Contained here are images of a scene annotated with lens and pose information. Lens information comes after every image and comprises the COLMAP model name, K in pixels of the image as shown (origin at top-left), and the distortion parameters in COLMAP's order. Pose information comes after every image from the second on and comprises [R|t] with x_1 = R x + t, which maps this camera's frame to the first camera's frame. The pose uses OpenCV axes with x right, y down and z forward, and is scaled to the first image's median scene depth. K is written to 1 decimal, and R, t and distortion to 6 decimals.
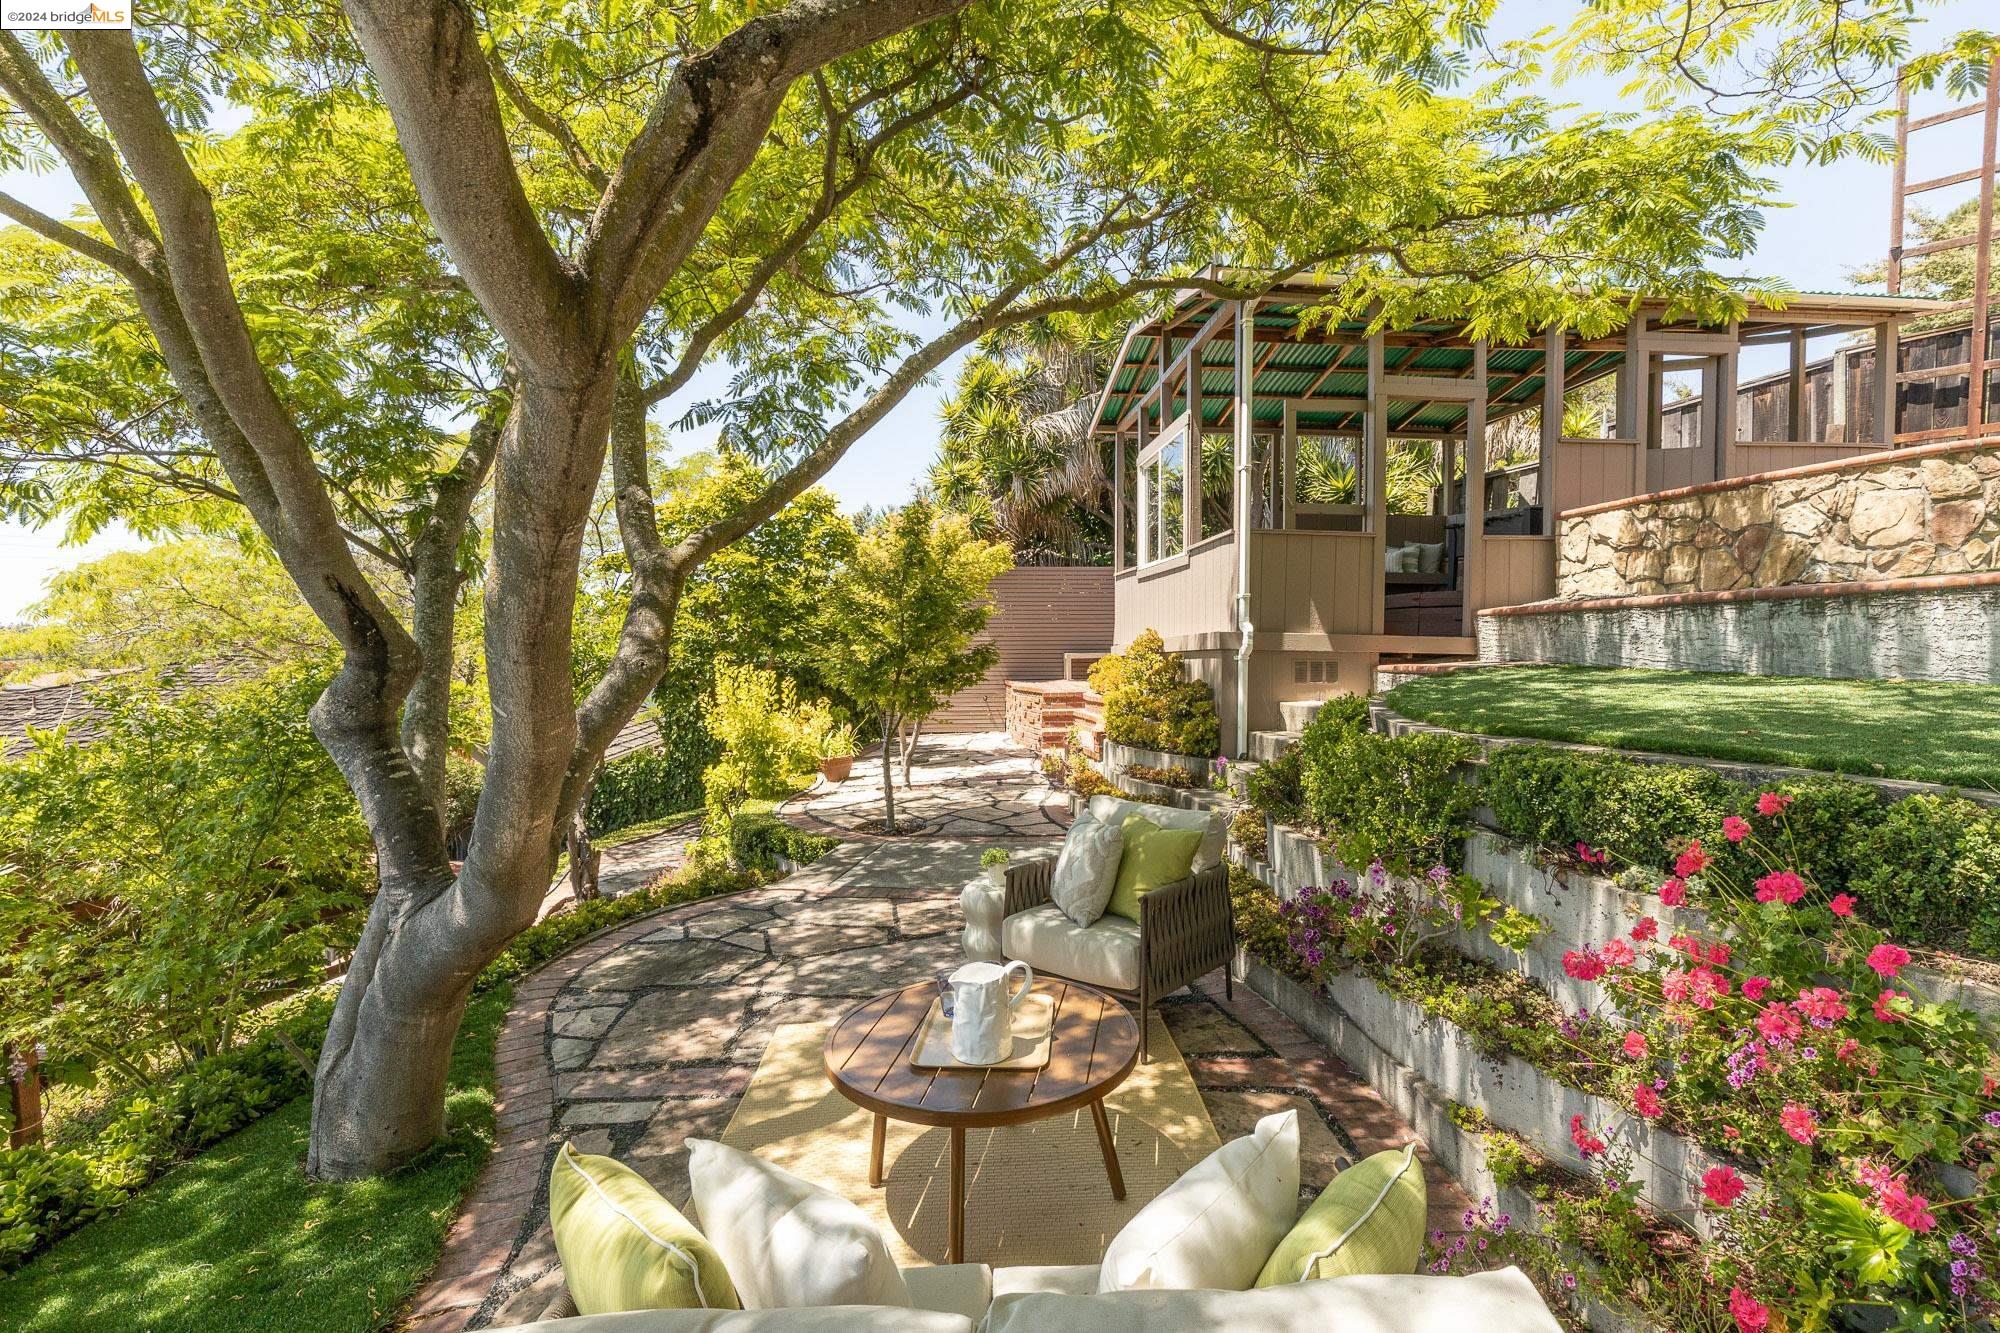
lens RADIAL K [[915.4, 0, 1000.0], [0, 915.4, 666.5], [0, 0, 1]] dist [0.012735, -0.005393]
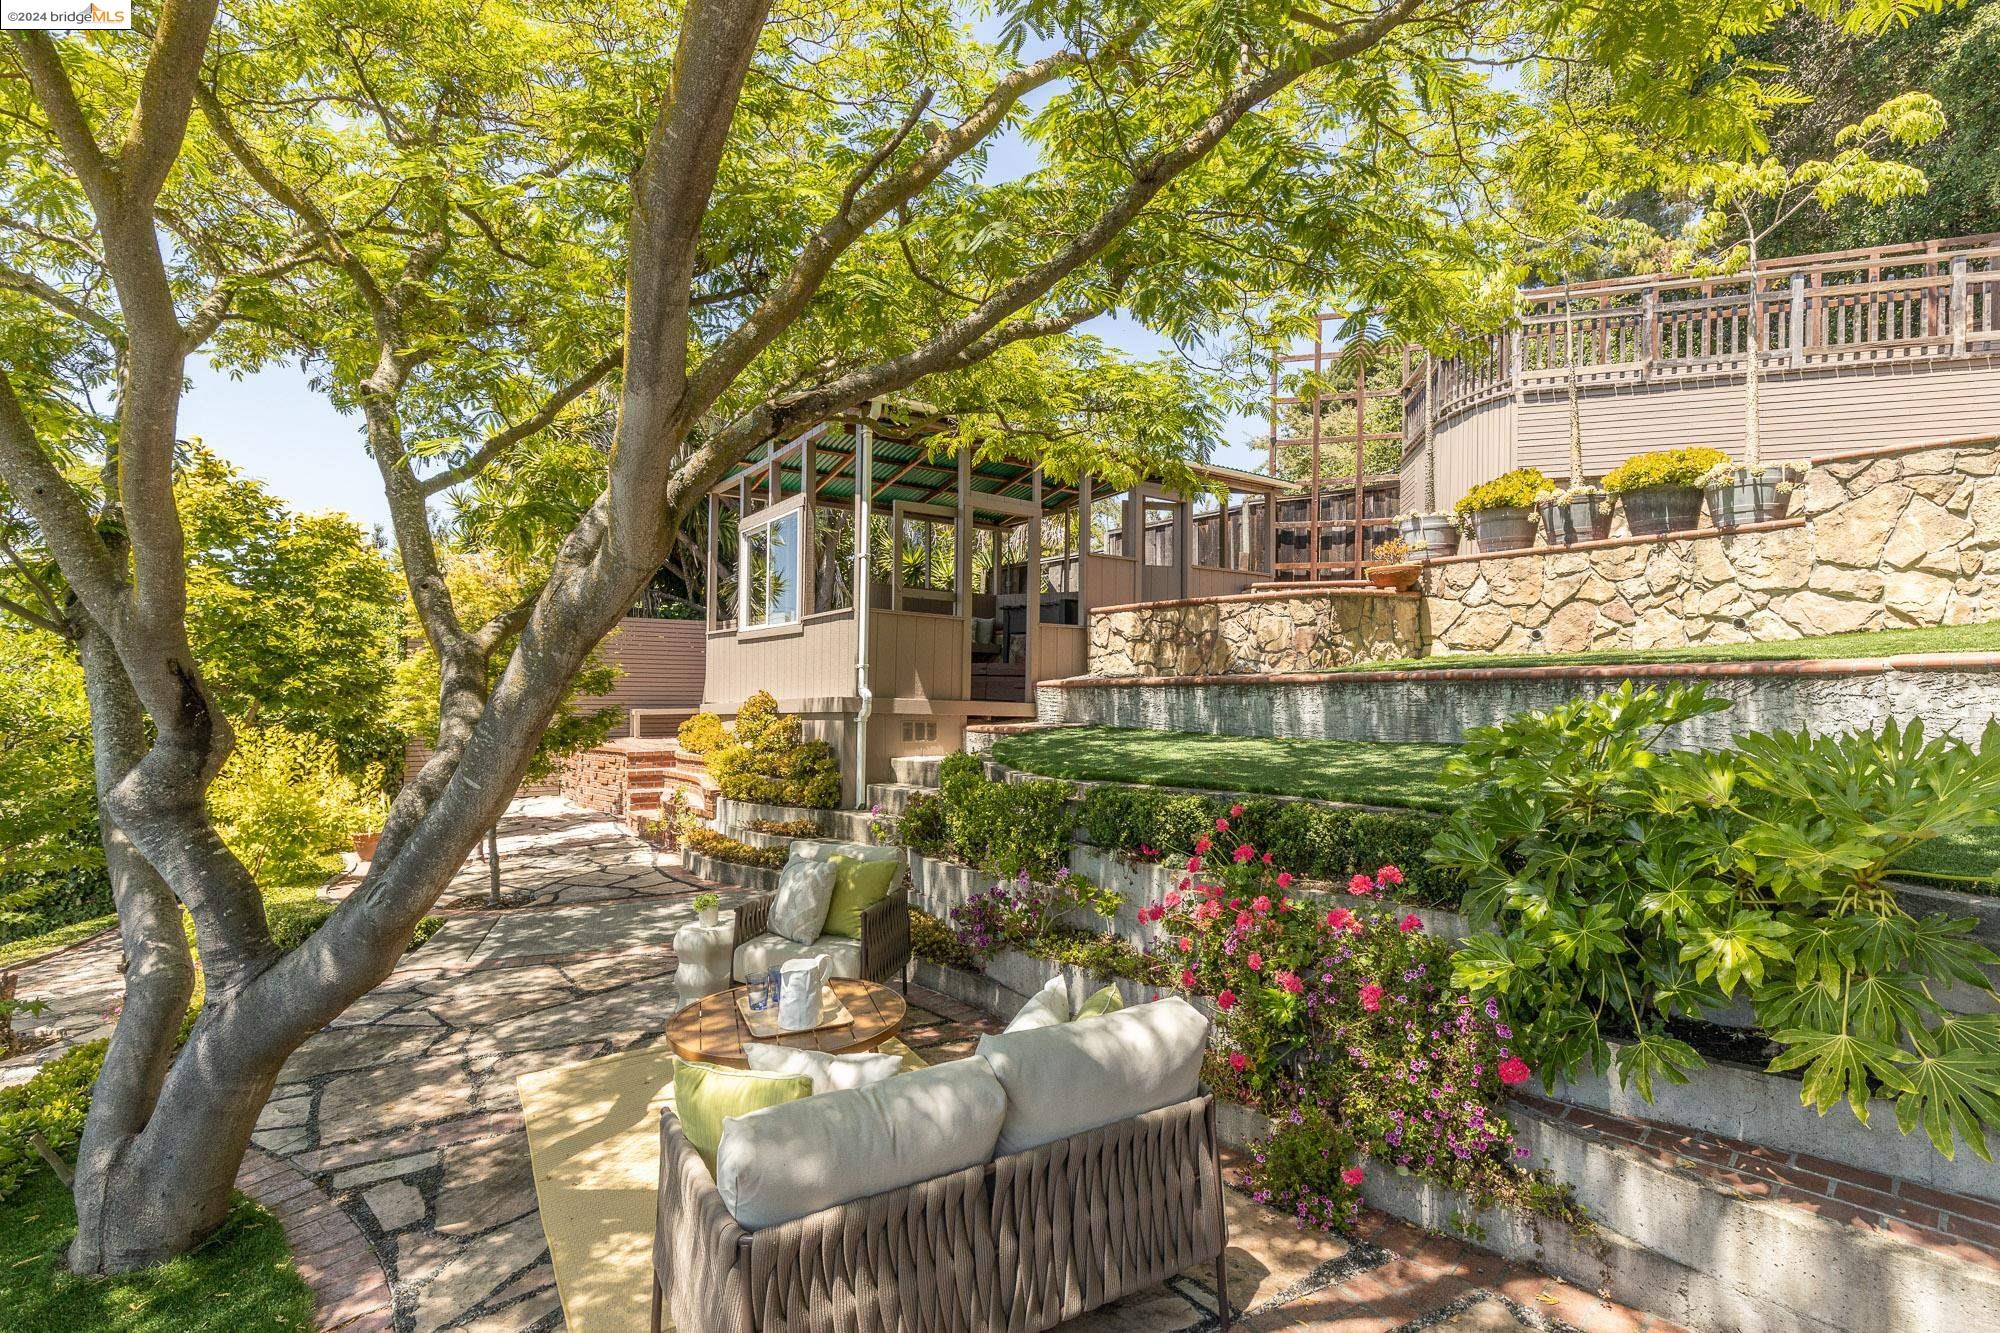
lens RADIAL K [[980.7, 0, 1029.7], [0, 980.7, 658.1], [0, 0, 1]] dist [-0.000043, 0.000721]
pose [[0.864580, 0.029593, 0.501622, -0.178750], [0.000341, 0.998230, -0.059478, -0.014381], [-0.502494, 0.051595, 0.863040, -0.175387]]
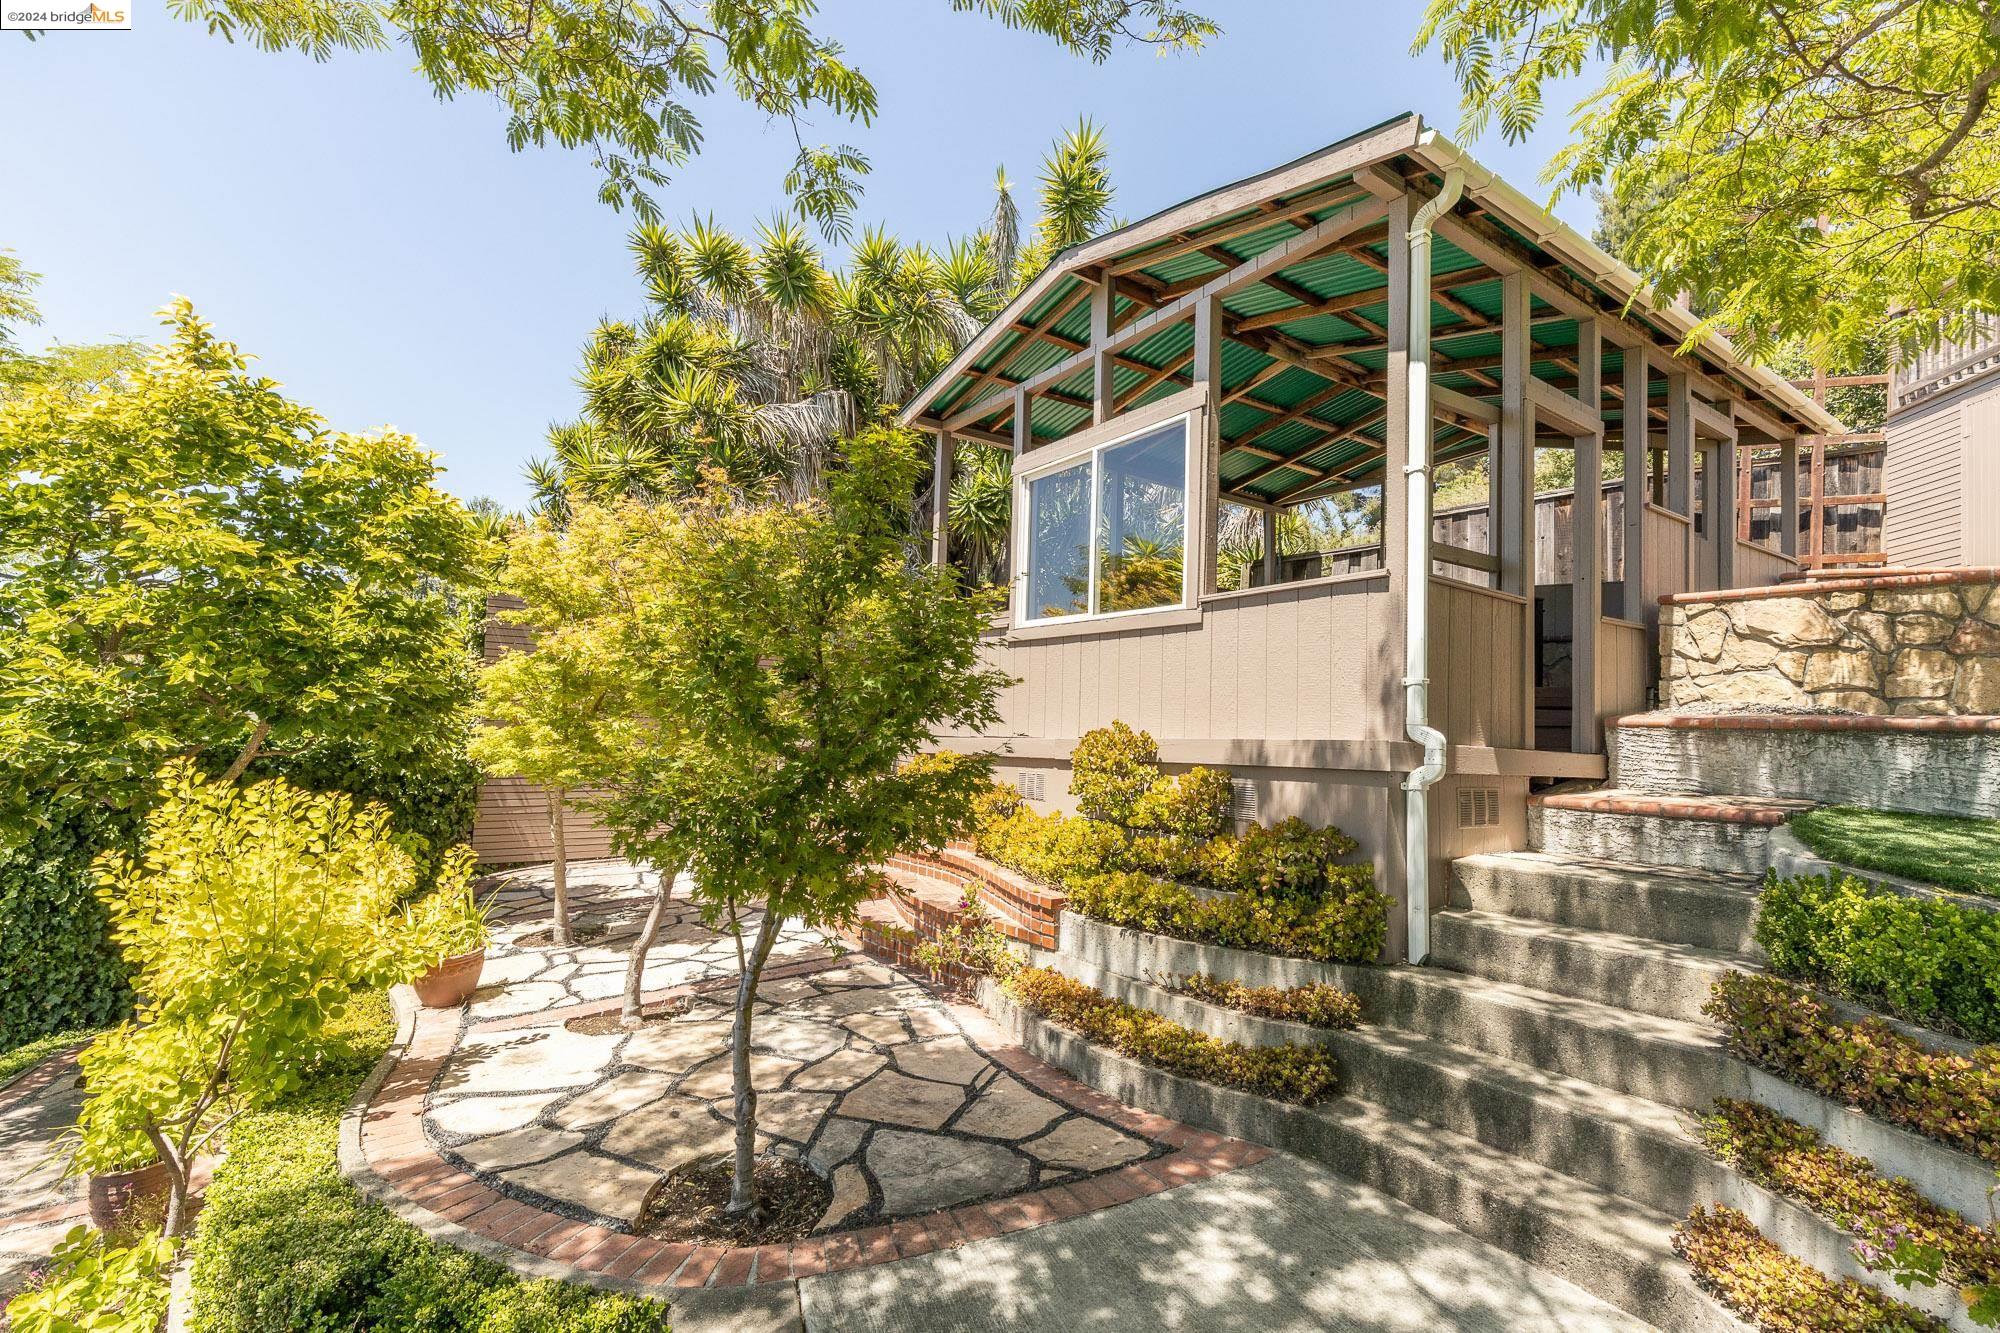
lens RADIAL K [[895.2, 0, 1000.0], [0, 895.2, 666.5], [0, 0, 1]] dist [0.004671, 0.000562]
pose [[0.868873, 0.059446, 0.491452, -0.262557], [-0.020739, 0.996263, -0.083842, -0.034703], [-0.494600, 0.062655, 0.866860, 0.662955]]
